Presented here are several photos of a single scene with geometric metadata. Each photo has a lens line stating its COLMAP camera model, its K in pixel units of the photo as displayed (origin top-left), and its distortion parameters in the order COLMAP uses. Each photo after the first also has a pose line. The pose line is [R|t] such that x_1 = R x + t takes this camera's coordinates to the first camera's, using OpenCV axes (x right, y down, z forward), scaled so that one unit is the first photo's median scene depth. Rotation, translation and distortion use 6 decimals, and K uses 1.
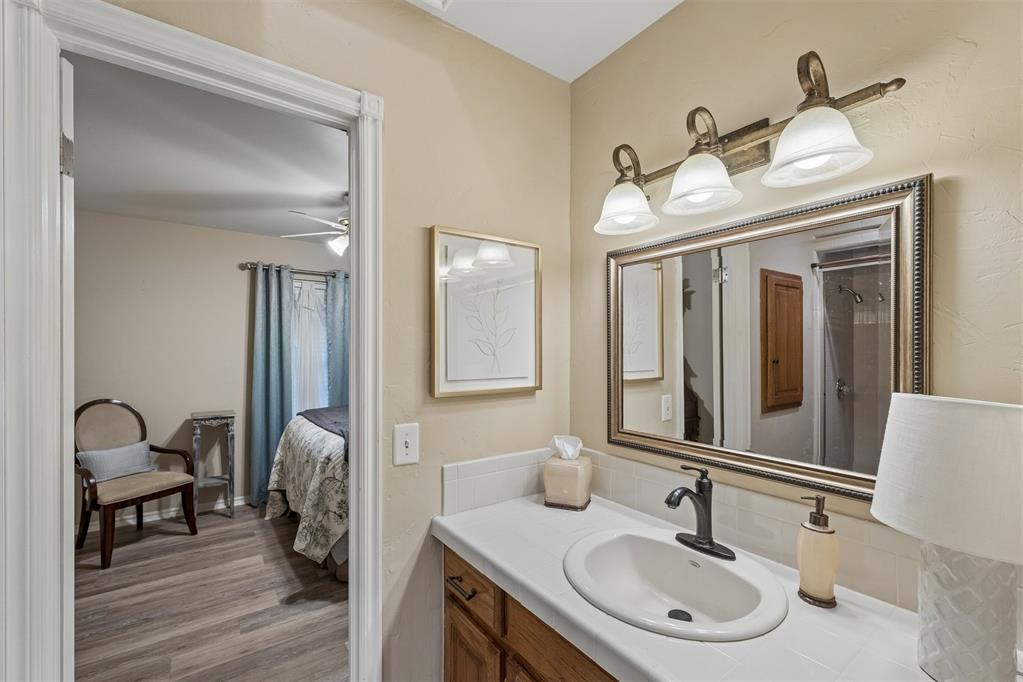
lens RADIAL K [[433.4, 0, 511.3], [0, 433.4, 349.2], [0, 0, 1]] dist [0.006860, -0.000244]
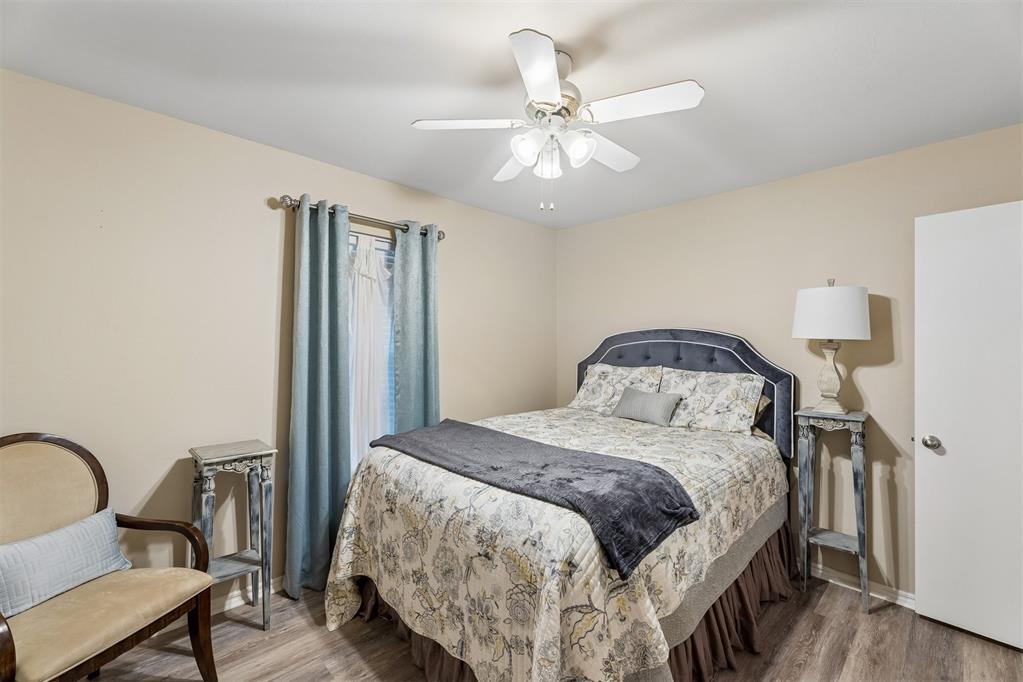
lens RADIAL K [[433.4, 0, 516.6], [0, 433.4, 338.9], [0, 0, 1]] dist [0.006860, -0.000244]
pose [[0.990532, 0.007029, 0.137105, -0.398346], [-0.006072, 0.999954, -0.007400, 0.003952], [-0.137151, 0.006498, 0.990529, 0.382204]]
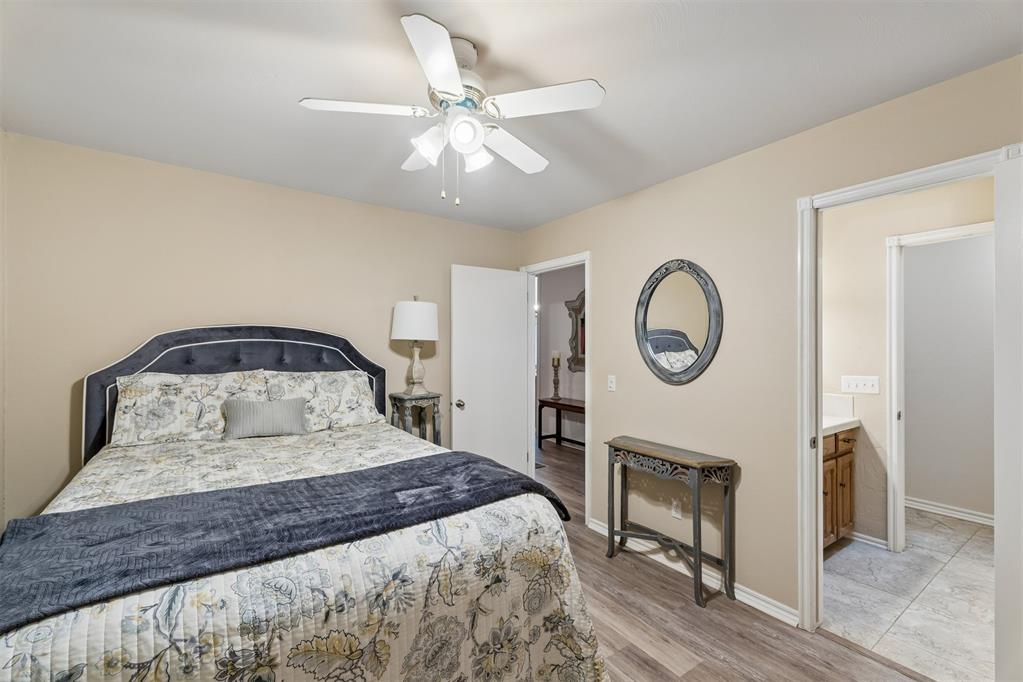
lens RADIAL K [[433.4, 0, 515.4], [0, 433.4, 339.9], [0, 0, 1]] dist [0.006860, -0.000244]
pose [[0.012976, 0.010050, 0.999865, -0.737786], [-0.008447, 0.999915, -0.009941, 0.003173], [-0.999880, -0.008317, 0.013060, 0.768783]]
